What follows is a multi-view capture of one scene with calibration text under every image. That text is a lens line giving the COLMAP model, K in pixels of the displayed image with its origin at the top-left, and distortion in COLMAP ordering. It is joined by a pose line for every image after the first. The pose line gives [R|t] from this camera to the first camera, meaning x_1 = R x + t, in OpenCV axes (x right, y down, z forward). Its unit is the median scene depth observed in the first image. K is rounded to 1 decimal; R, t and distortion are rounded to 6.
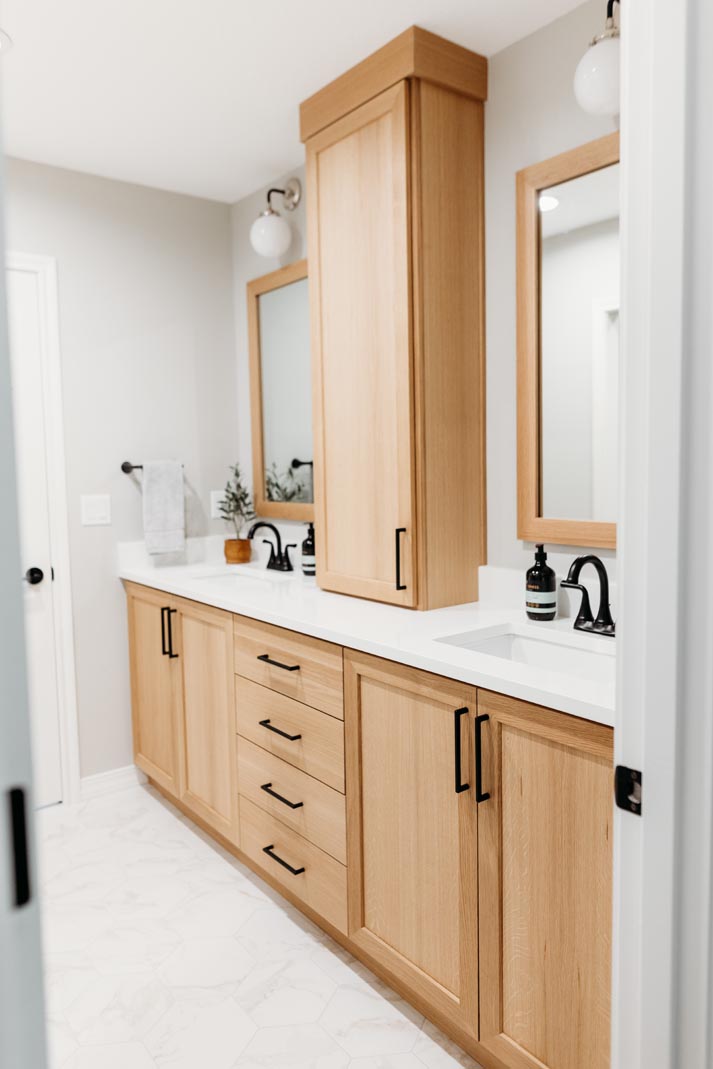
lens RADIAL K [[746.1, 0, 350.6], [0, 746.1, 518.6], [0, 0, 1]] dist [-0.004383, -0.001965]
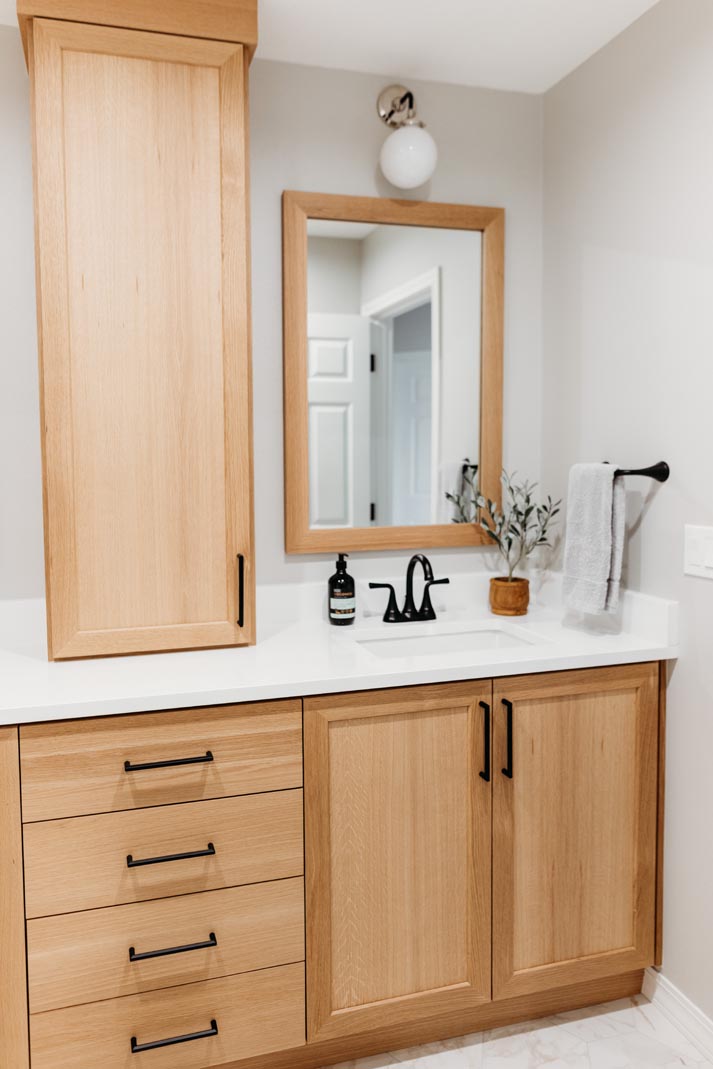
lens RADIAL K [[723.2, 0, 355.8], [0, 723.2, 499.1], [0, 0, 1]] dist [-0.004767, -0.003052]
pose [[0.377124, -0.040424, 0.925280, -0.726611], [0.074764, 0.997115, 0.013090, -0.057282], [-0.923140, 0.064241, 0.379059, 0.618310]]
